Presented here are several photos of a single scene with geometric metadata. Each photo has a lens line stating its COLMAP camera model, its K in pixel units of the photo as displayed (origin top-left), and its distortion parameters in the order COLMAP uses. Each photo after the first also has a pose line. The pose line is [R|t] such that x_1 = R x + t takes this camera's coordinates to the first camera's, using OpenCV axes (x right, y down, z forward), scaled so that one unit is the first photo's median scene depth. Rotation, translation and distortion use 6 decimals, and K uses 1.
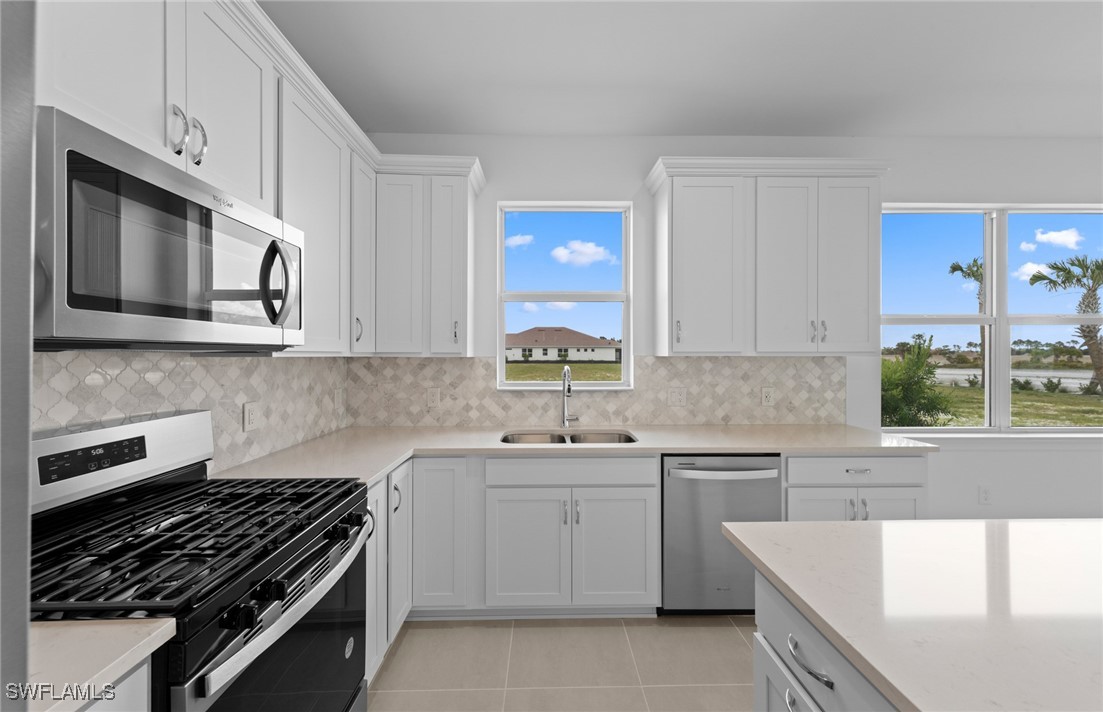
lens RADIAL K [[413.5, 0, 555.4], [0, 413.5, 353.6], [0, 0, 1]] dist [0.009817, -0.001868]
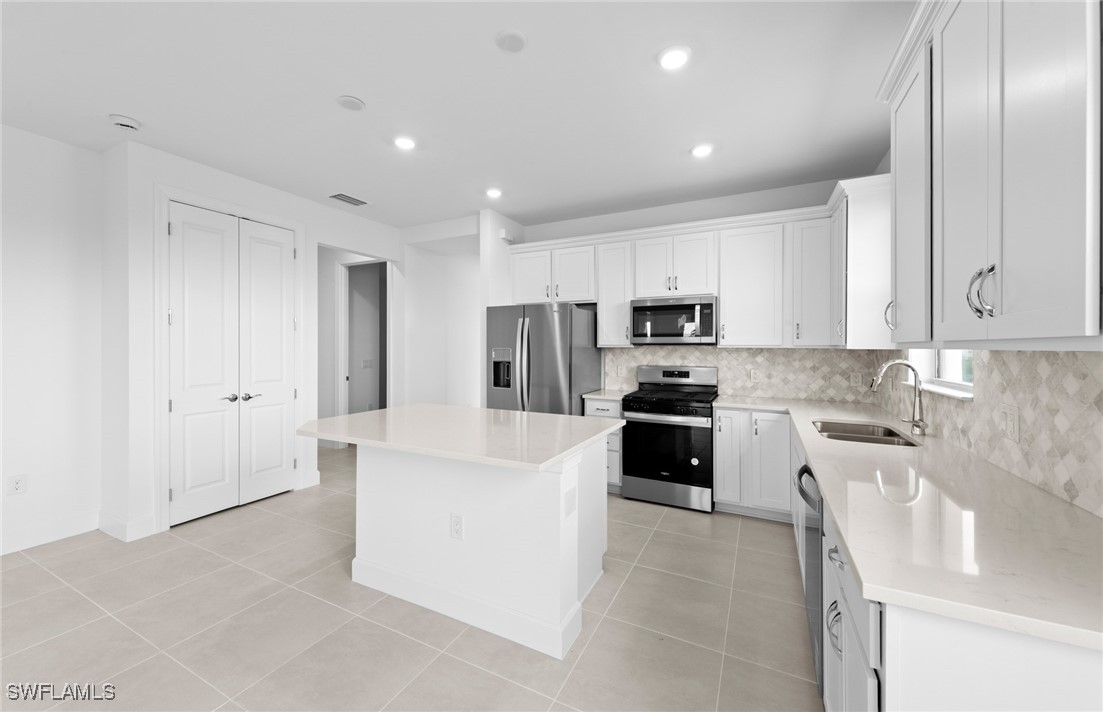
lens RADIAL K [[413.5, 0, 552.4], [0, 413.5, 348.2], [0, 0, 1]] dist [0.009817, -0.001868]
pose [[-0.468379, 0.002476, -0.883524, 1.084121], [-0.002274, 0.999989, 0.004008, 0.002988], [0.883525, 0.003886, -0.468369, 0.718842]]
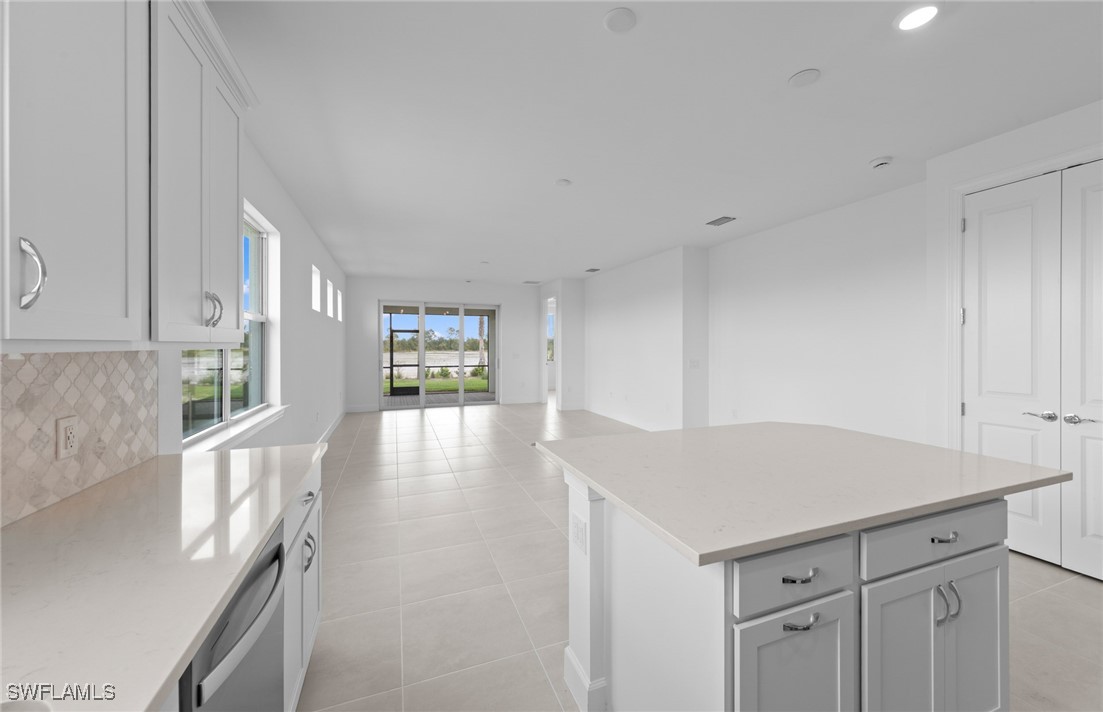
lens RADIAL K [[413.5, 0, 554.4], [0, 413.5, 346.6], [0, 0, 1]] dist [0.009817, -0.001868]
pose [[-0.339733, -0.002962, 0.940517, -0.114214], [-0.000184, 0.999995, 0.003083, 0.000421], [-0.940522, 0.000874, -0.339732, 0.649848]]
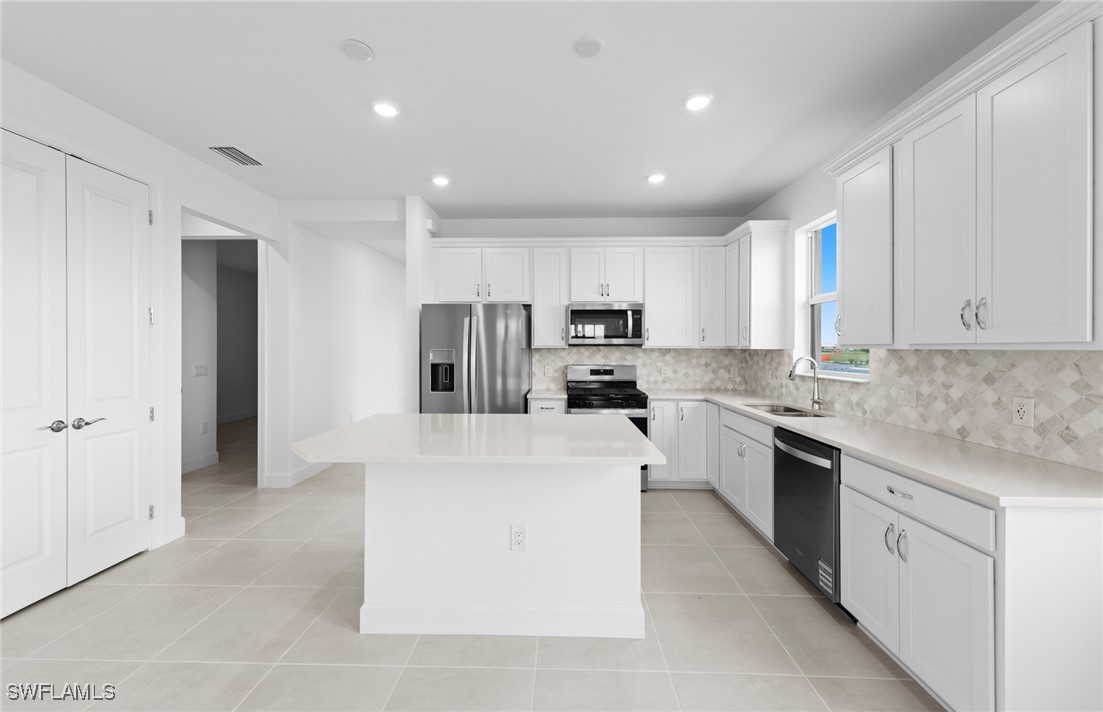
lens RADIAL K [[413.5, 0, 551.7], [0, 413.5, 348.8], [0, 0, 1]] dist [0.009817, -0.001868]
pose [[-0.046612, 0.003347, -0.998907, 1.213786], [-0.001027, 0.999994, 0.003399, 0.002935], [0.998913, 0.001185, -0.046608, 0.287652]]
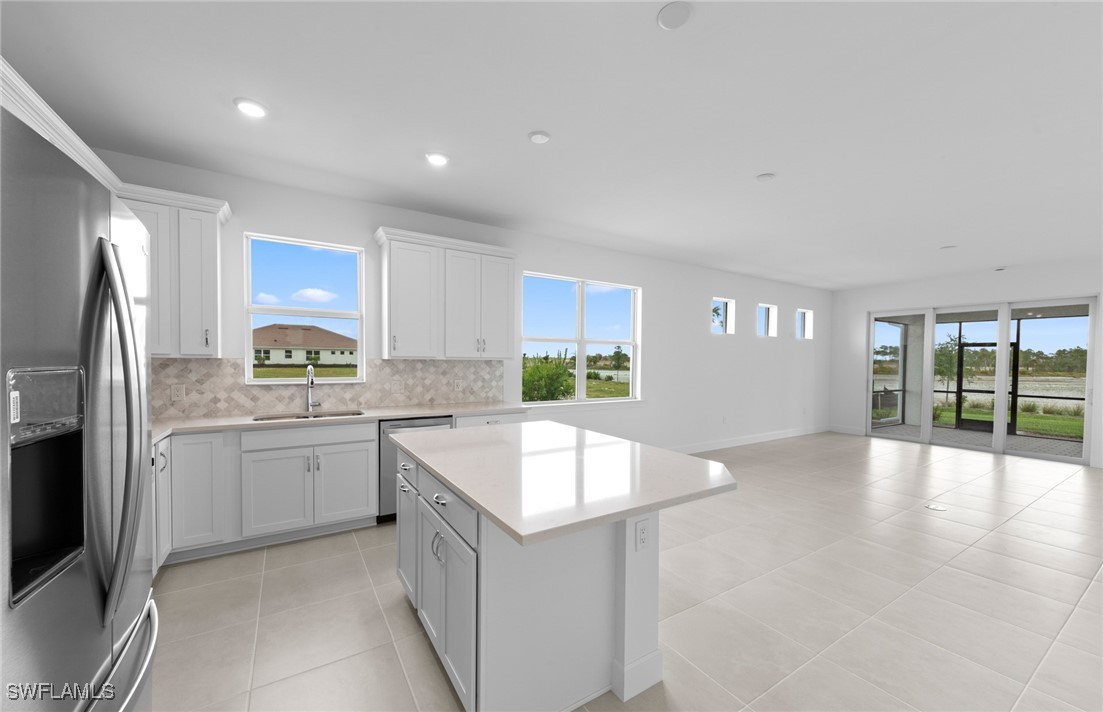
lens RADIAL K [[413.5, 0, 551.3], [0, 413.5, 371.8], [0, 0, 1]] dist [0.009817, -0.001868]
pose [[0.857696, -0.006080, 0.514121, 0.005356], [-0.011236, 0.999470, 0.030564, -0.000333], [-0.514034, -0.031991, 0.857173, -0.540994]]
